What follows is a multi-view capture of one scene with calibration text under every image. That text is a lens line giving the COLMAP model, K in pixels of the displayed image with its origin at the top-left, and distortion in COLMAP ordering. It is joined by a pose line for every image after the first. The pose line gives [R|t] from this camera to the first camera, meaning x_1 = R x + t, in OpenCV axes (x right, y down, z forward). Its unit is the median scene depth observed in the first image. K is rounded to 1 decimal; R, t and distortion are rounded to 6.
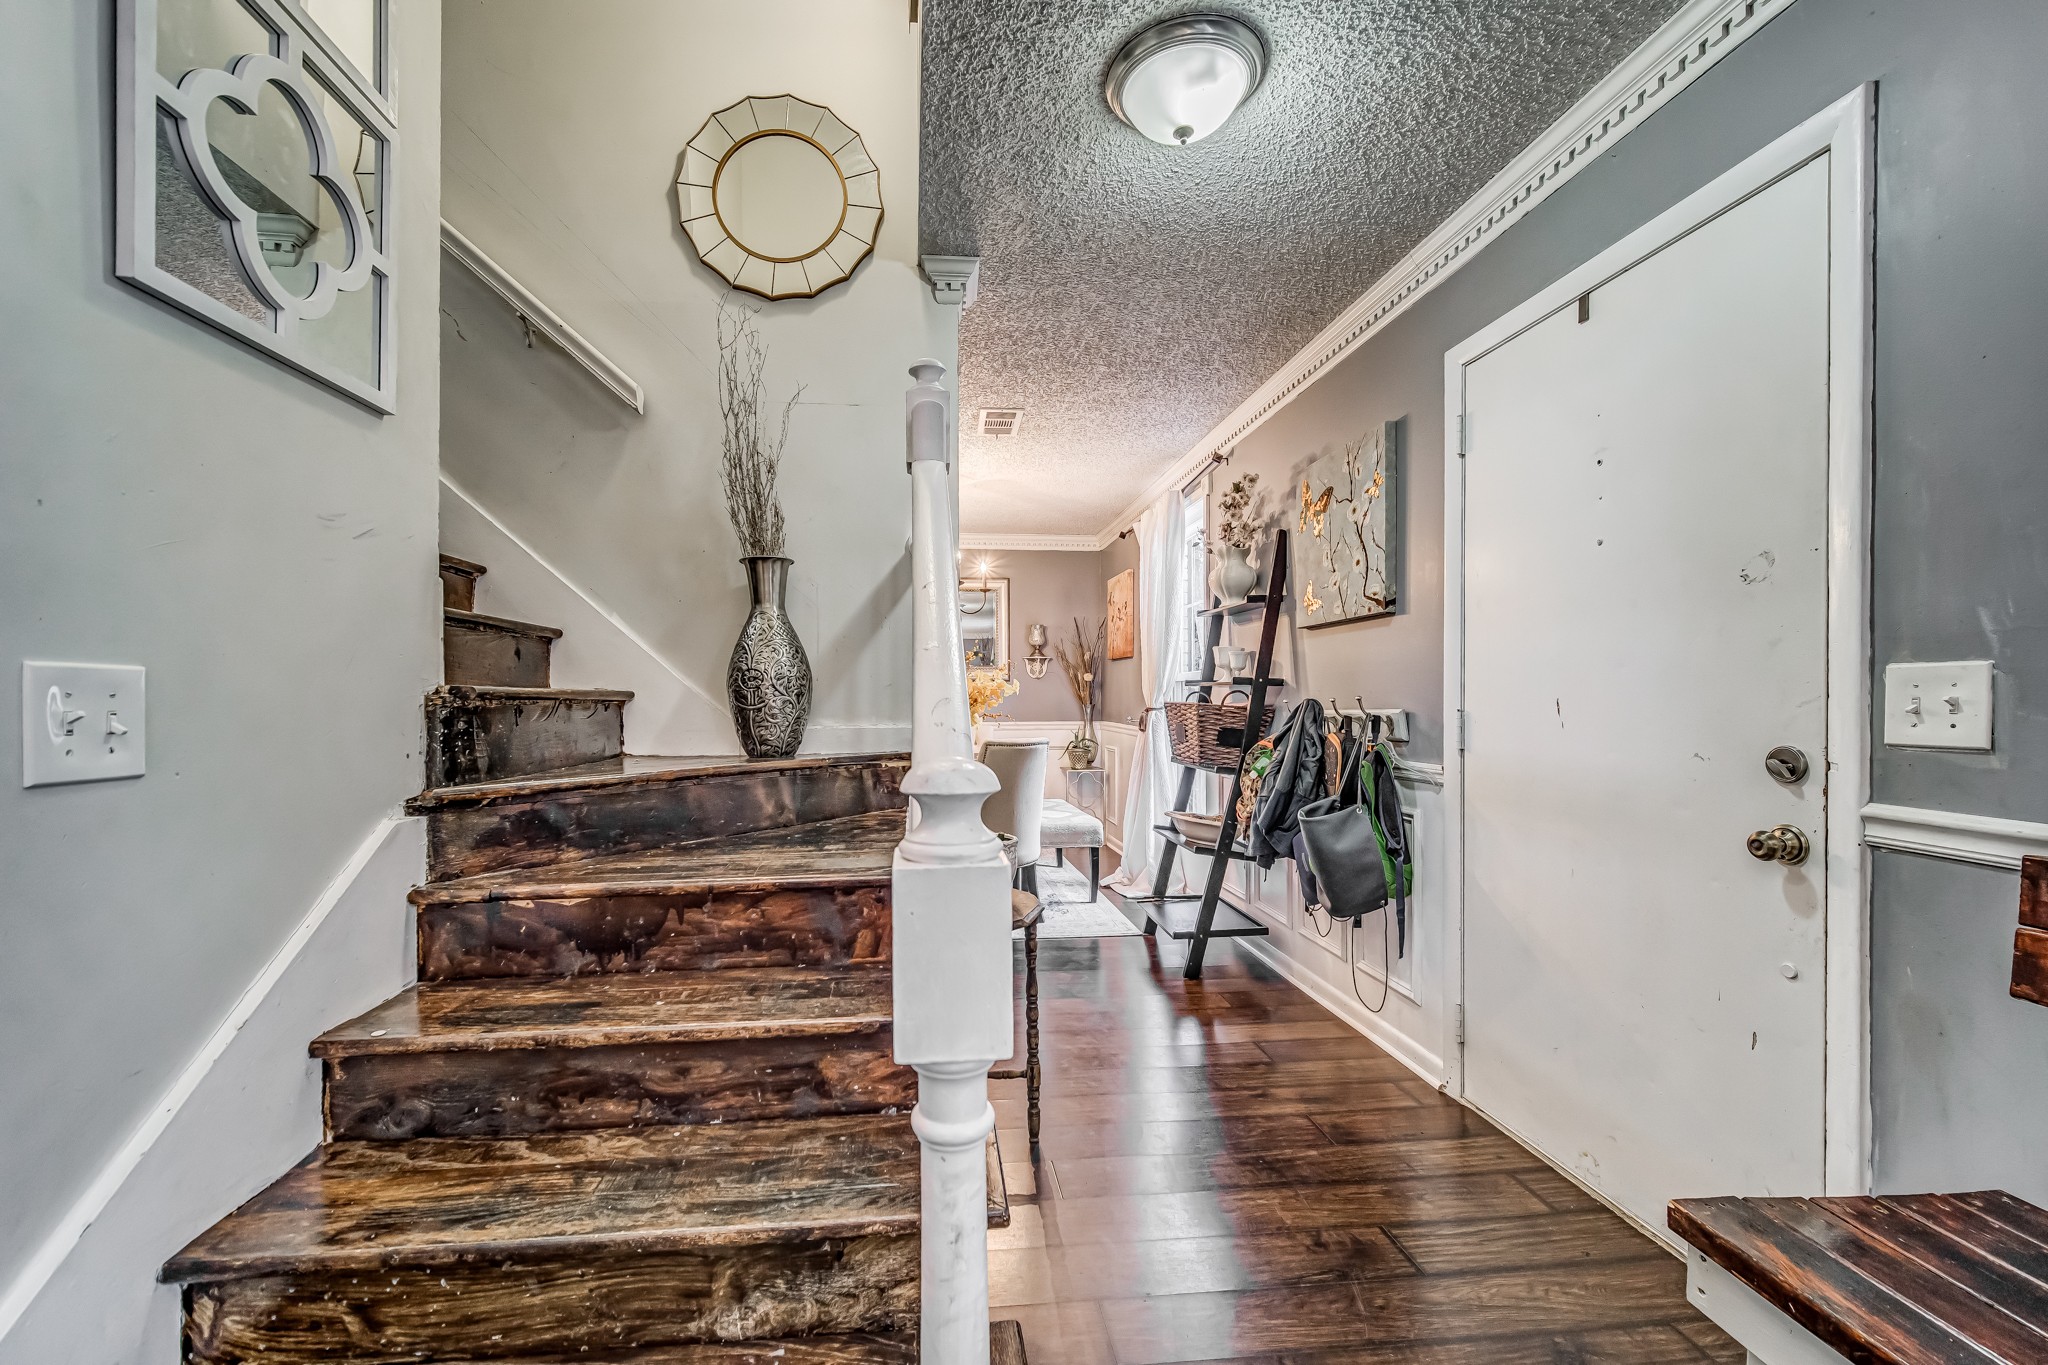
lens RADIAL K [[844.8, 0, 995.5], [0, 844.8, 707.5], [0, 0, 1]] dist [-0.000355, -0.000029]
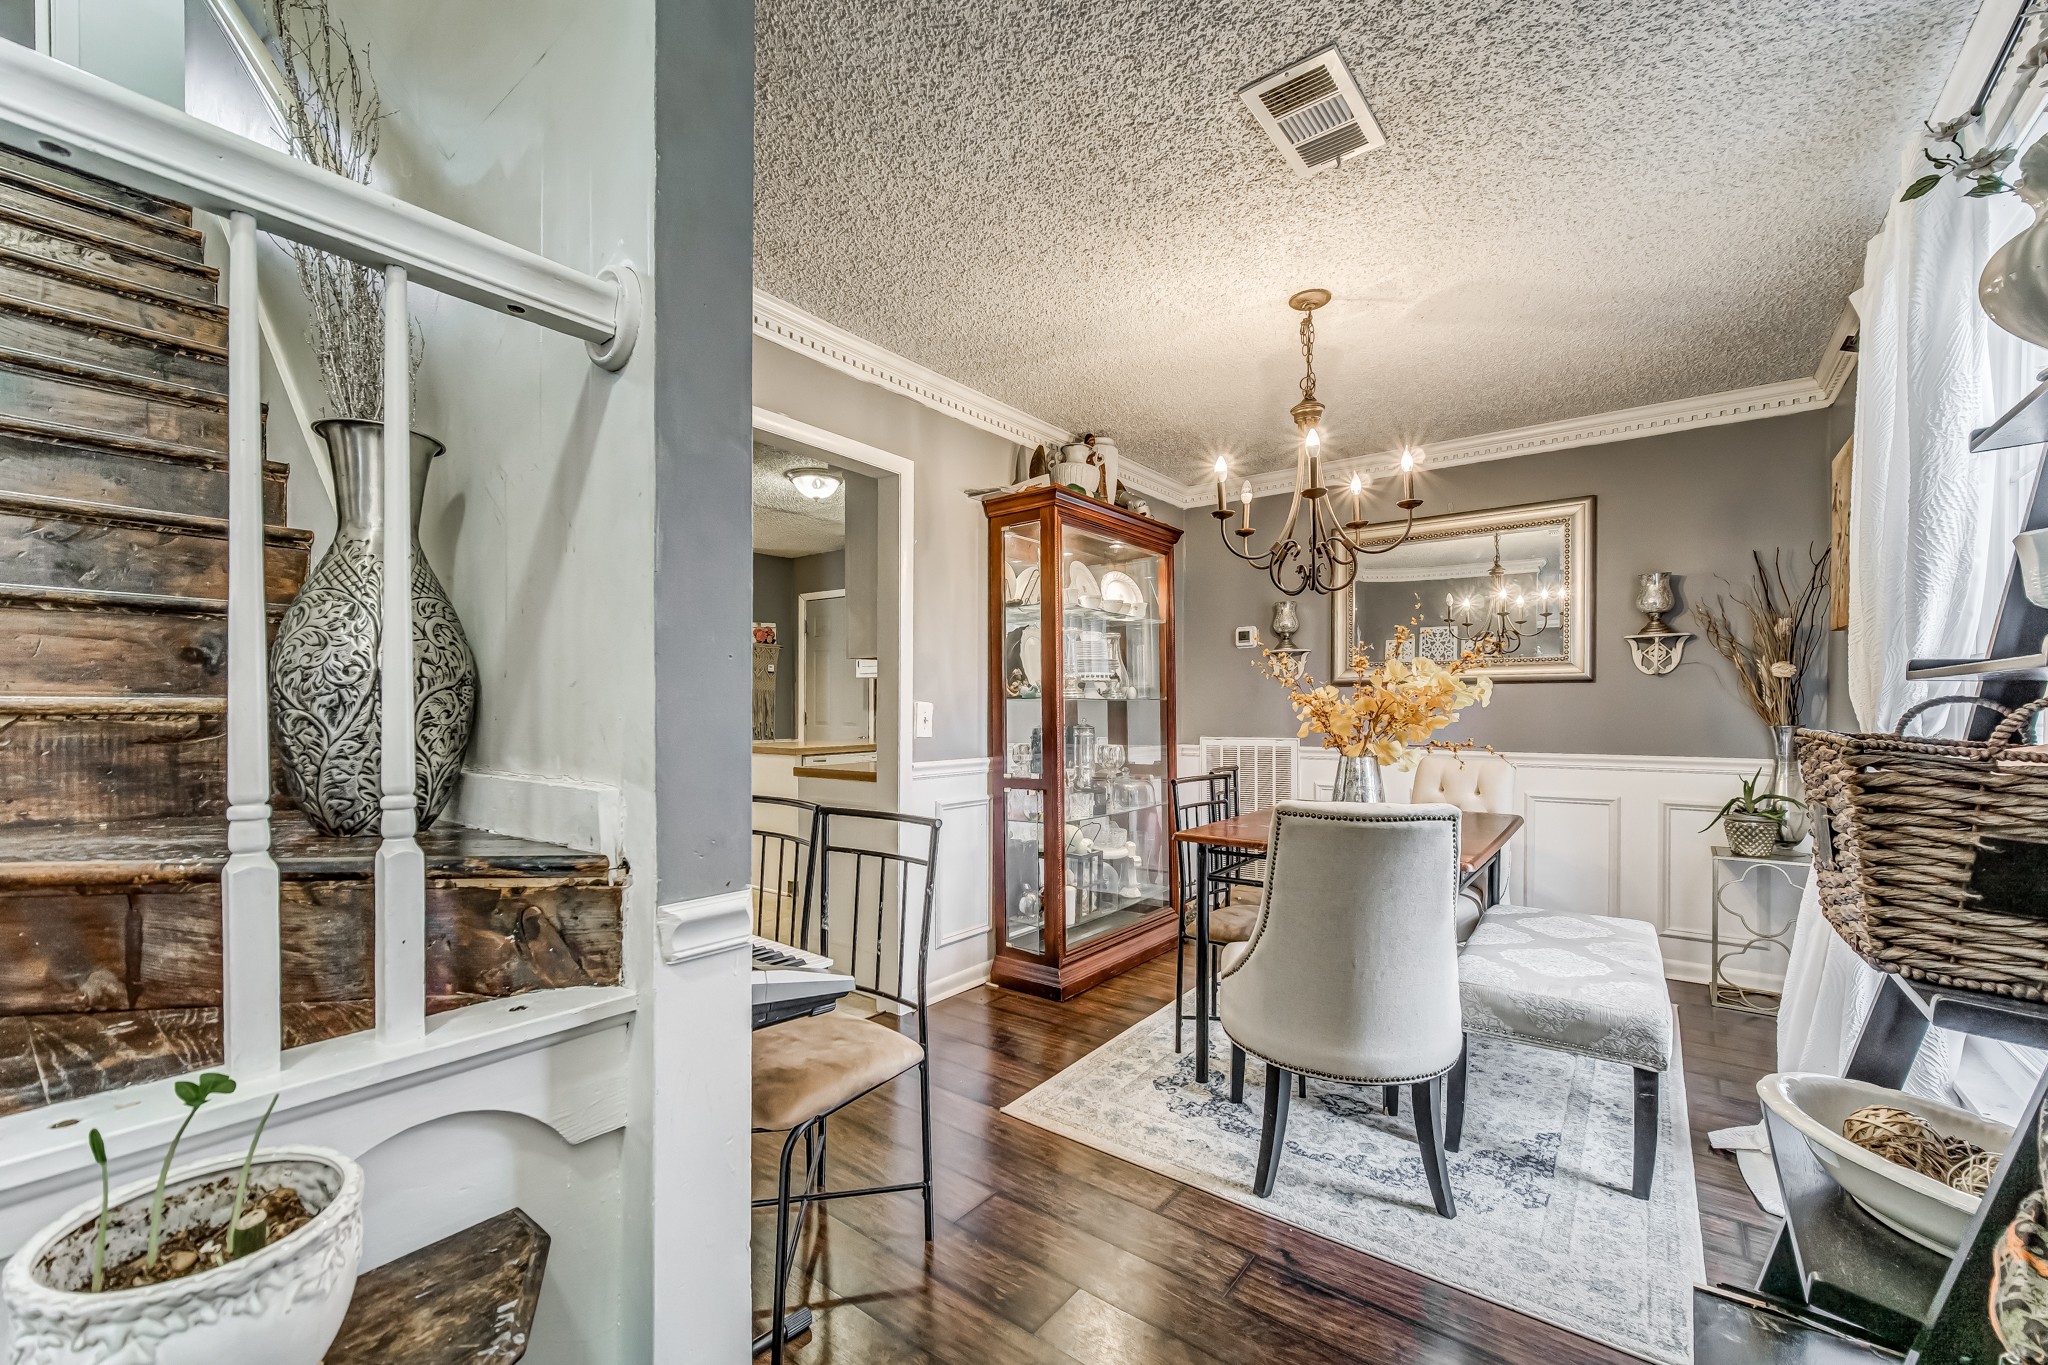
lens RADIAL K [[844.8, 0, 995.5], [0, 844.8, 707.5], [0, 0, 1]] dist [-0.000355, -0.000029]
pose [[0.722821, 0.004507, -0.691020, 0.117921], [-0.011094, 0.999926, -0.005083, -0.006358], [0.690946, 0.011340, 0.722818, 0.330247]]
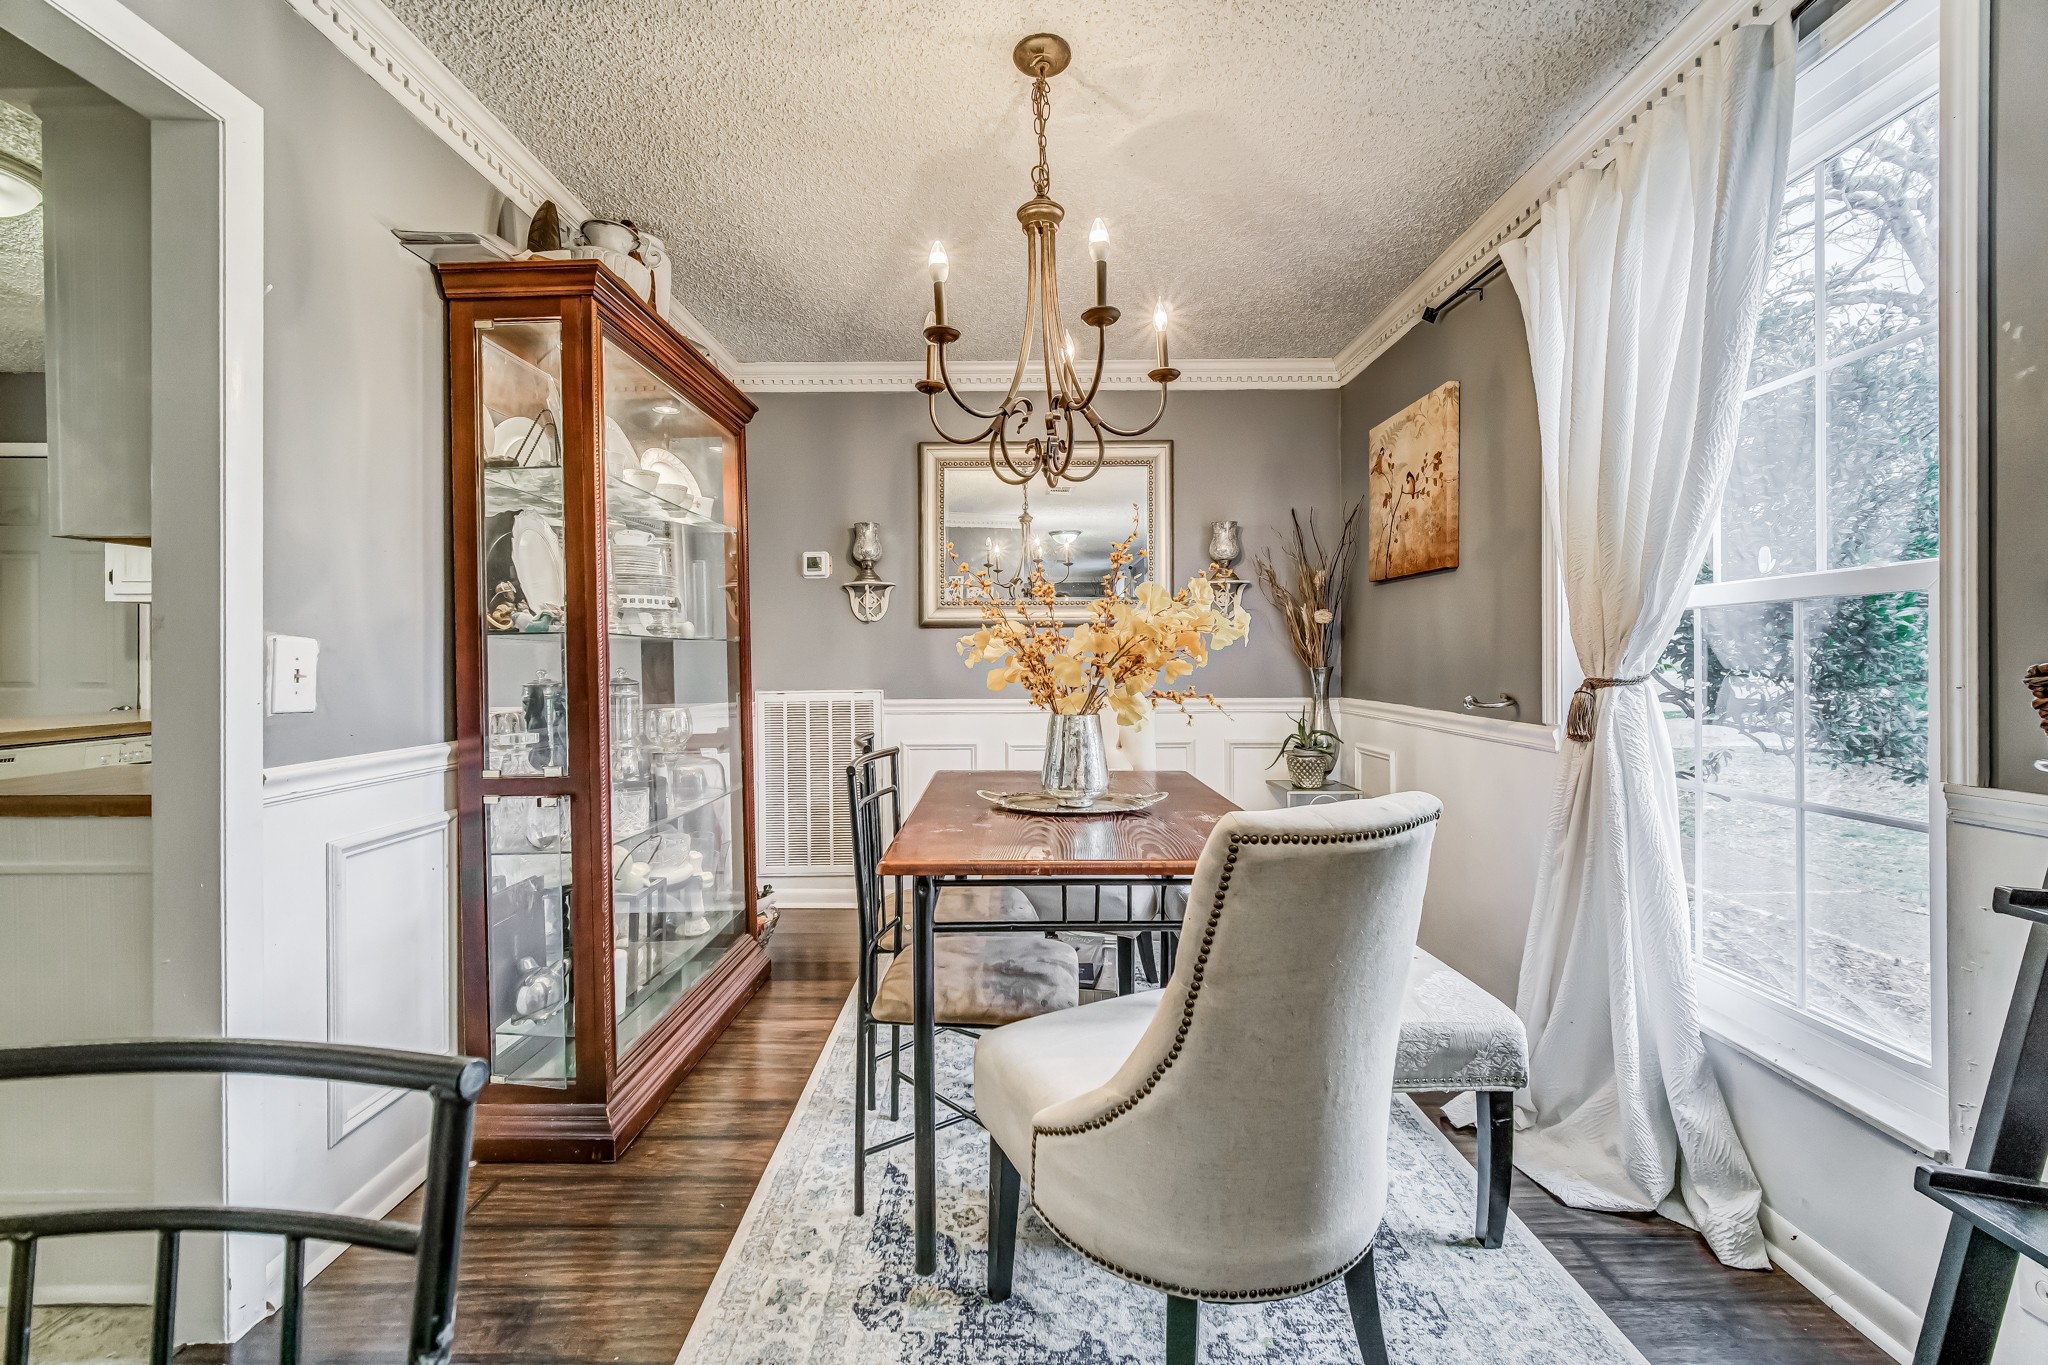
lens RADIAL K [[830.9, 0, 1018.6], [0, 830.9, 660.2], [0, 0, 1]] dist [-0.001407, -0.000015]
pose [[0.994824, 0.001121, -0.101610, -0.029952], [-0.001792, 0.999977, -0.006514, -0.004129], [0.101600, 0.006663, 0.994803, 0.449857]]
